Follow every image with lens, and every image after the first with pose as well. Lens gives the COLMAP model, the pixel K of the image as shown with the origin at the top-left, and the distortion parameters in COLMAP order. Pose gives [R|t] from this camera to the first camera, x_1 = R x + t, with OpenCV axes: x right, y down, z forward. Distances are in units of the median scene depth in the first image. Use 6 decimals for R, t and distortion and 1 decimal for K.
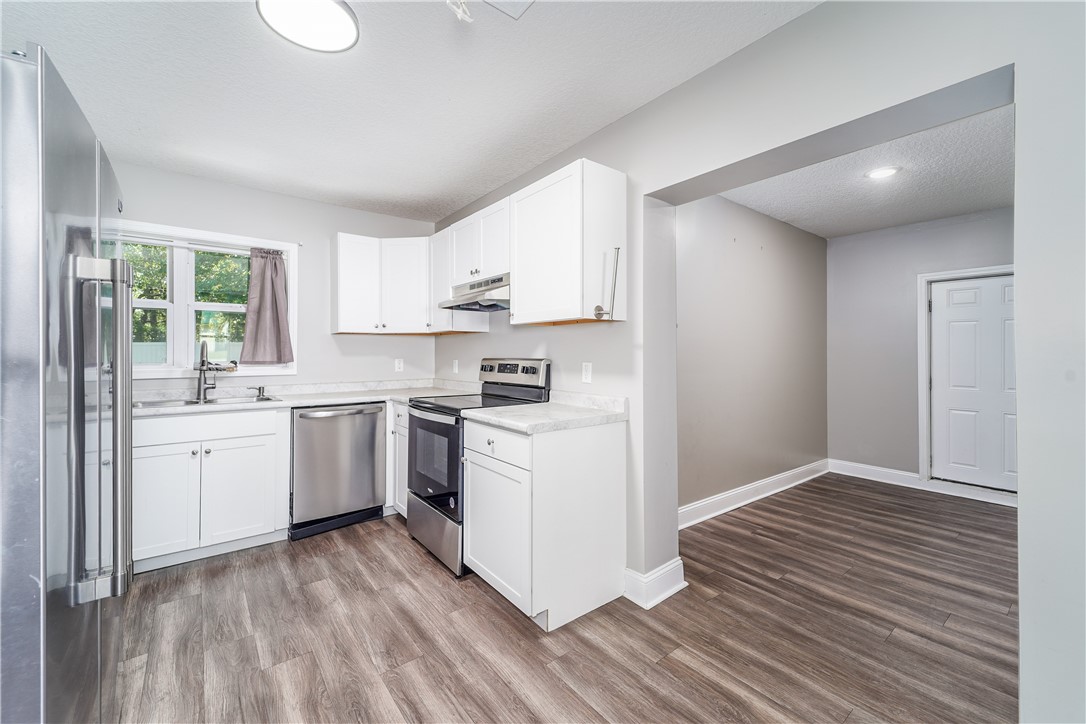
lens RADIAL K [[442.9, 0, 540.2], [0, 442.9, 352.8], [0, 0, 1]] dist [0.004138, -0.000769]
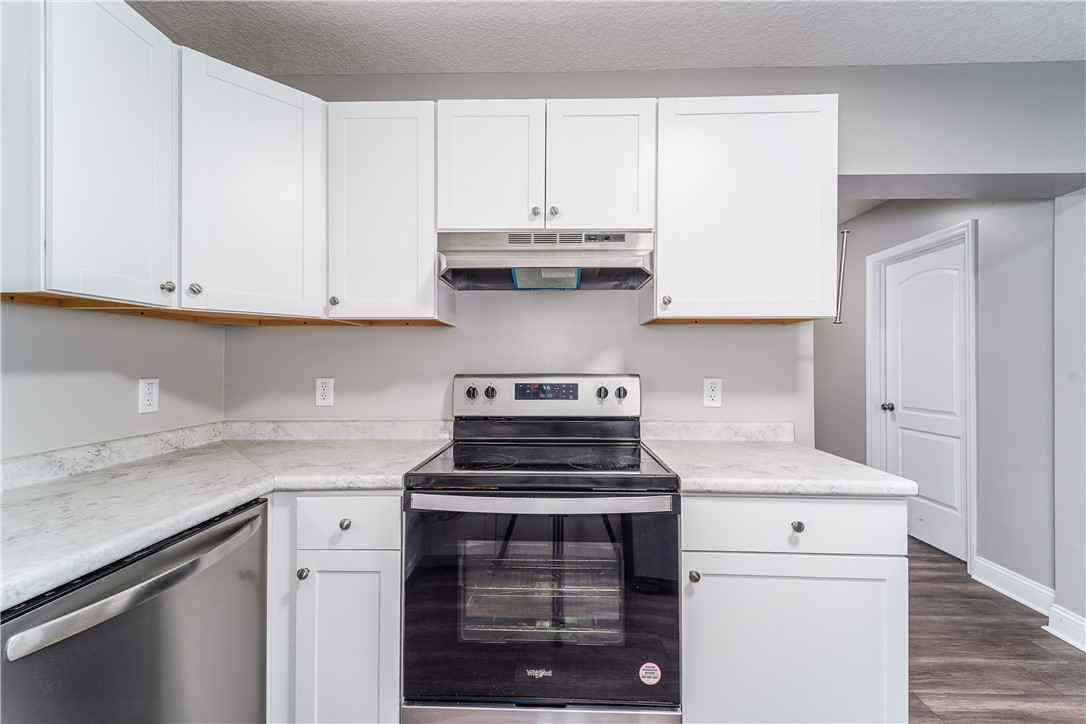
lens RADIAL K [[442.9, 0, 545.7], [0, 442.9, 364.1], [0, 0, 1]] dist [0.004138, -0.000769]
pose [[0.625240, 0.002219, 0.780429, -0.525012], [-0.002450, 0.999997, -0.000881, -0.000406], [-0.780428, -0.001362, 0.625244, 0.634020]]
